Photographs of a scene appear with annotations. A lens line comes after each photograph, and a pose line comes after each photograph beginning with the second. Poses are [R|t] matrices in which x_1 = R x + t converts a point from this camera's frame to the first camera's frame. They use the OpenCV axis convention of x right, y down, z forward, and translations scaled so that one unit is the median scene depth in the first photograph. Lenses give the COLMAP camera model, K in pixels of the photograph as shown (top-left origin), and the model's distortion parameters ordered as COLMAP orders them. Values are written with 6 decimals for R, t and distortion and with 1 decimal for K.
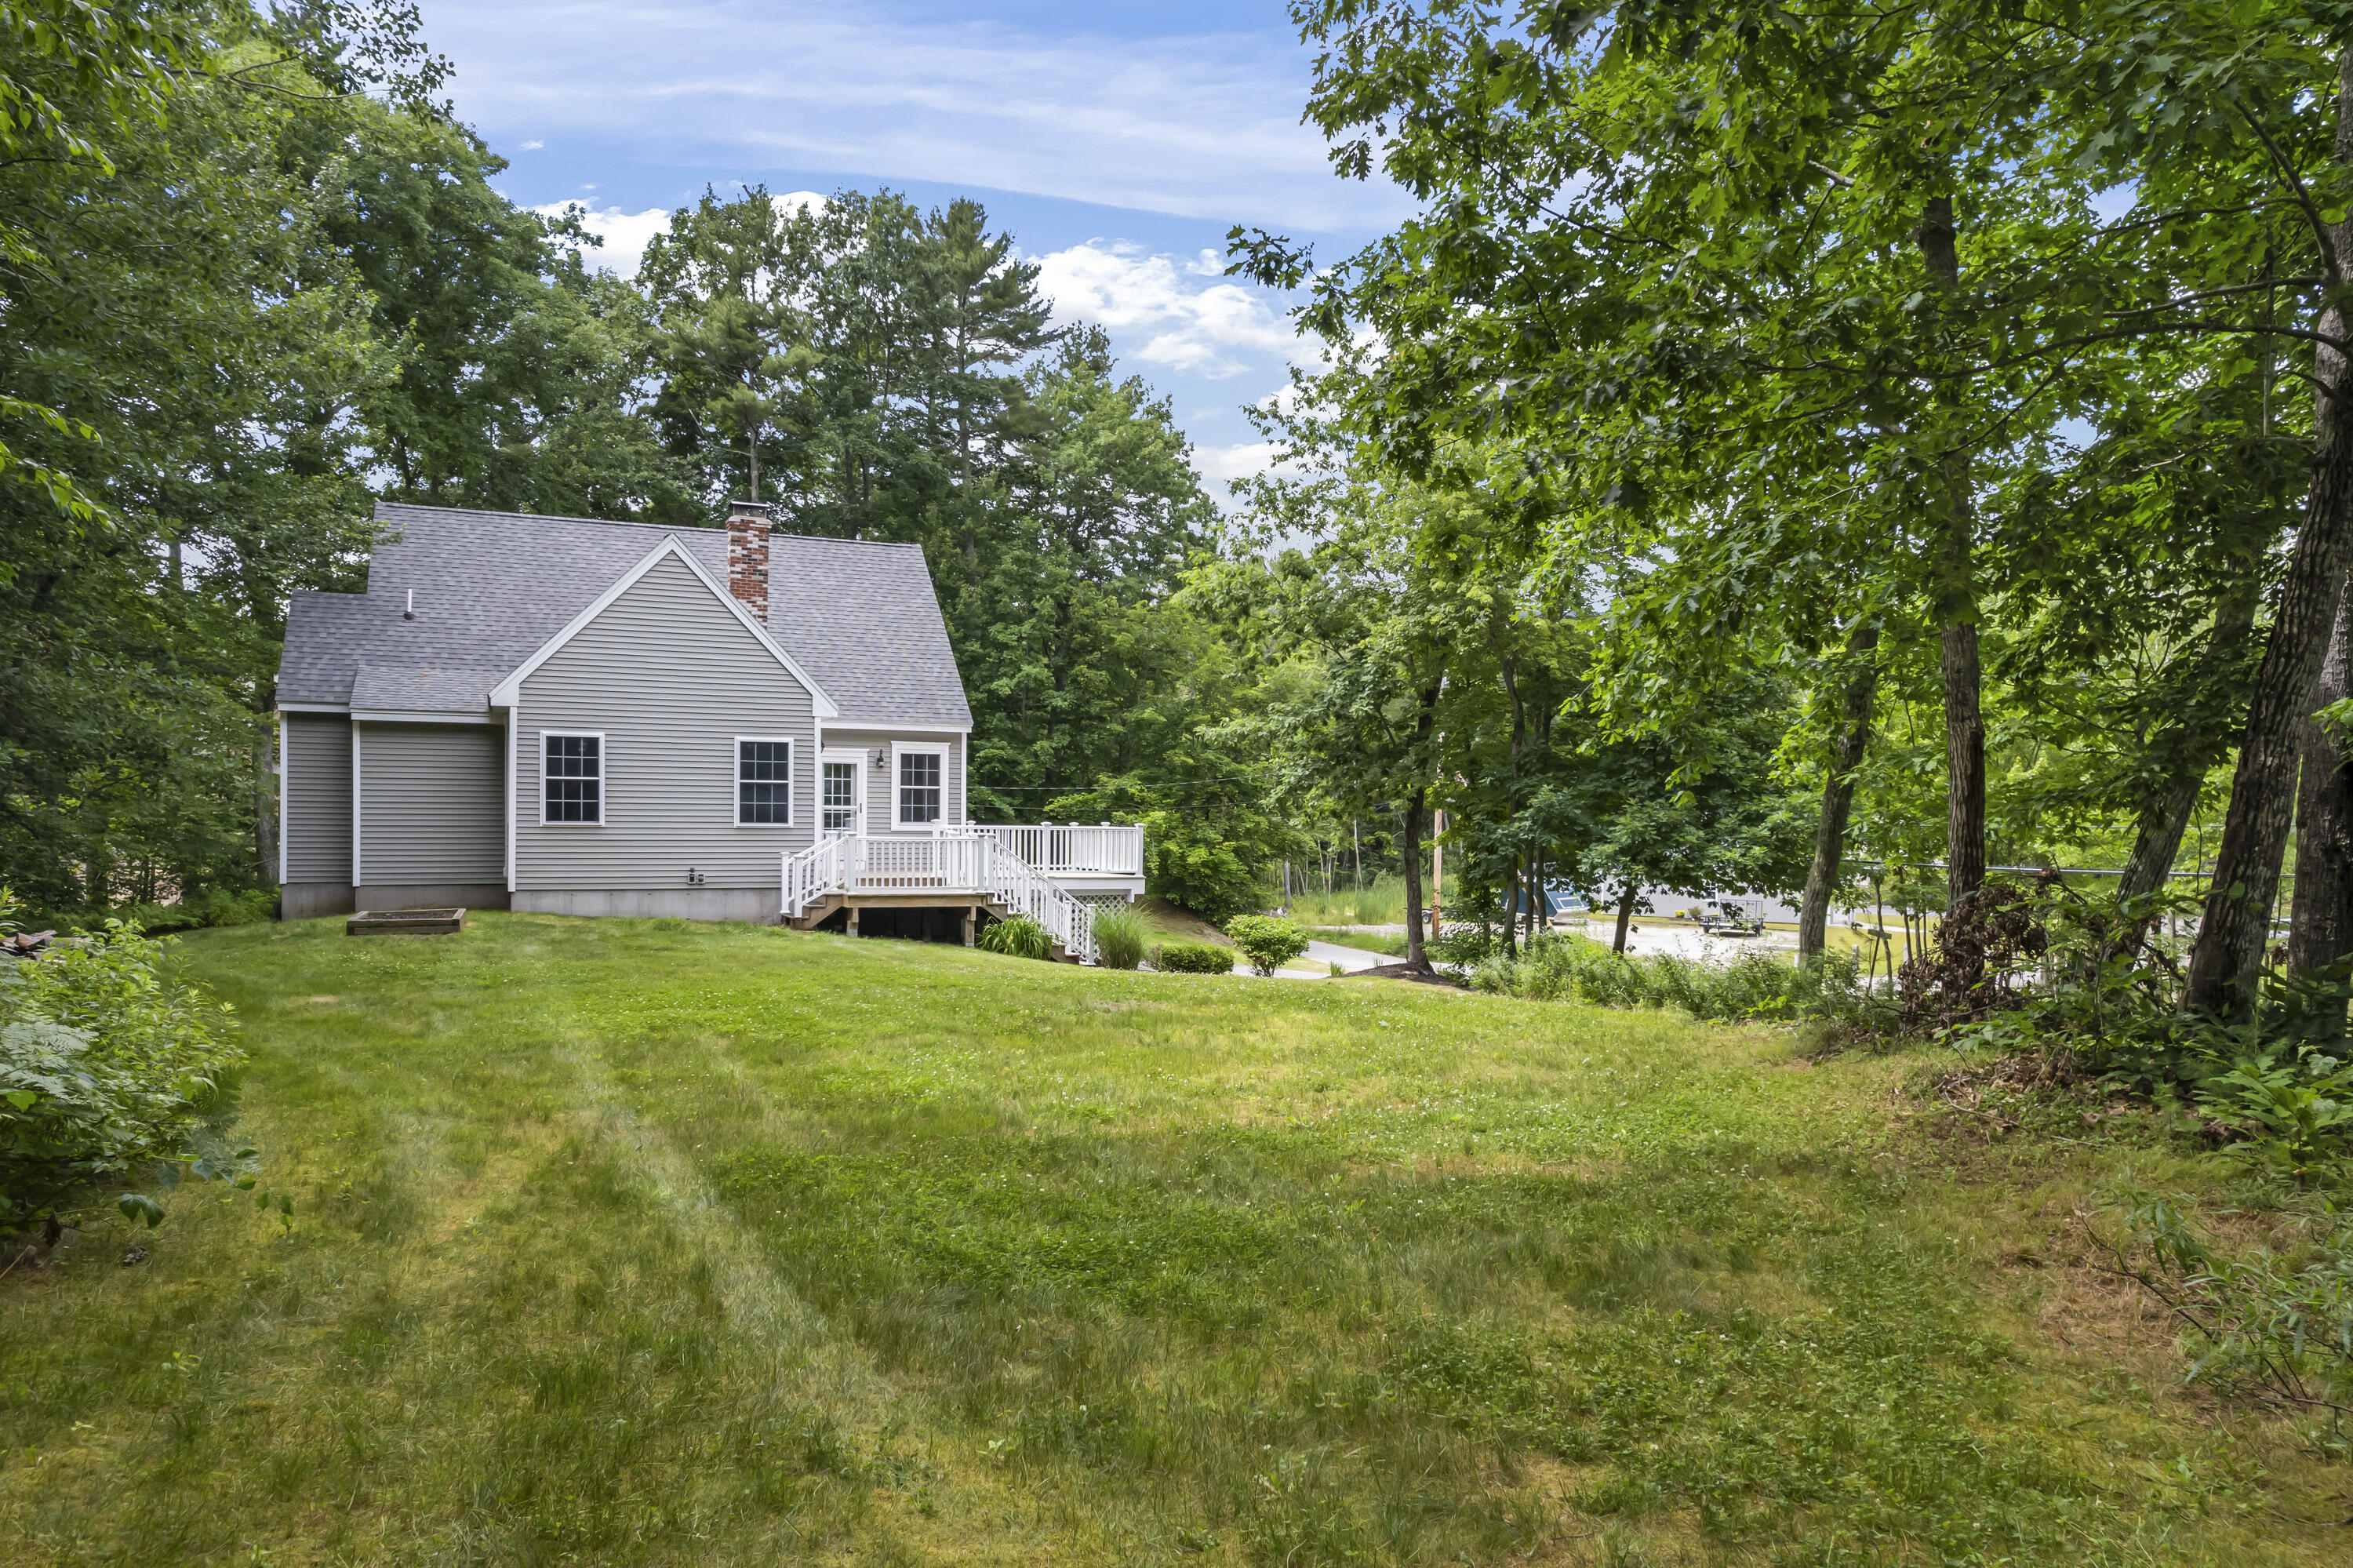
lens RADIAL K [[1493.6, 0, 1192.6], [0, 1493.6, 789.7], [0, 0, 1]] dist [-0.073025, 0.065312]
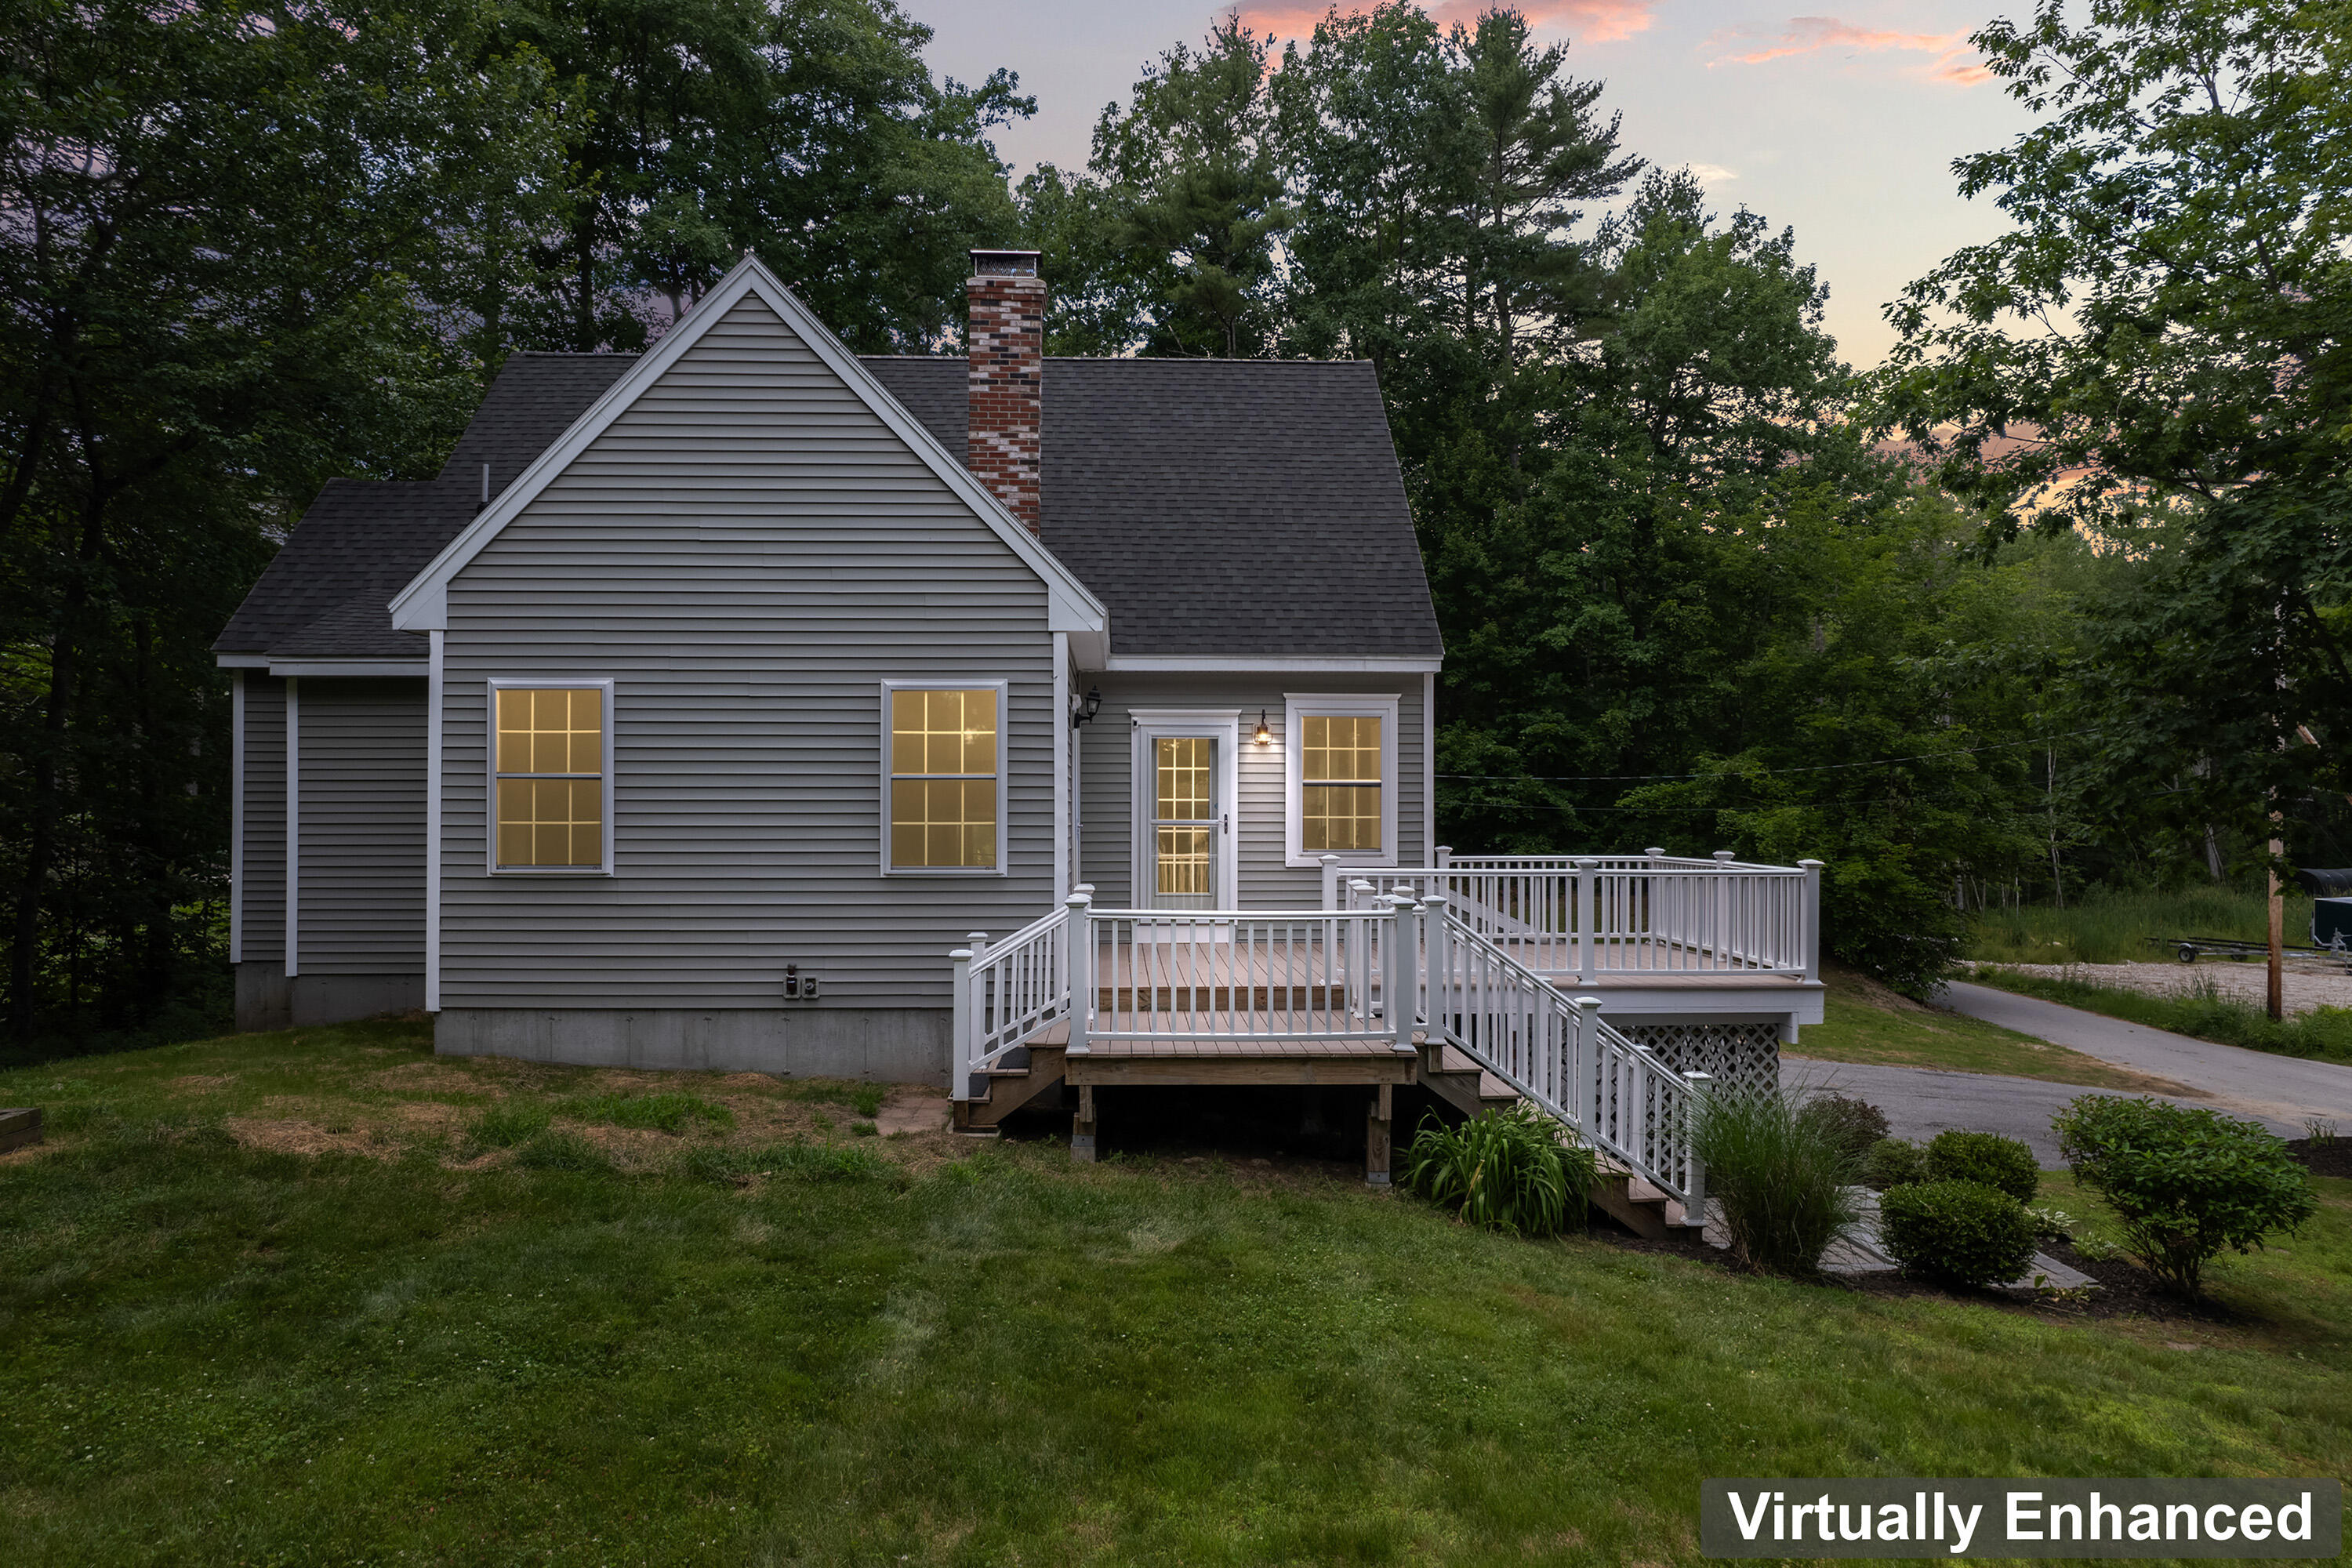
lens RADIAL K [[1492.9, 0, 1192.1], [0, 1492.9, 789.7], [0, 0, 1]] dist [-0.073025, 0.065312]
pose [[0.925362, -0.011880, -0.378898, -0.020053], [0.014706, 0.999881, 0.004563, -0.001057], [0.378799, -0.009794, 0.925427, 0.278657]]
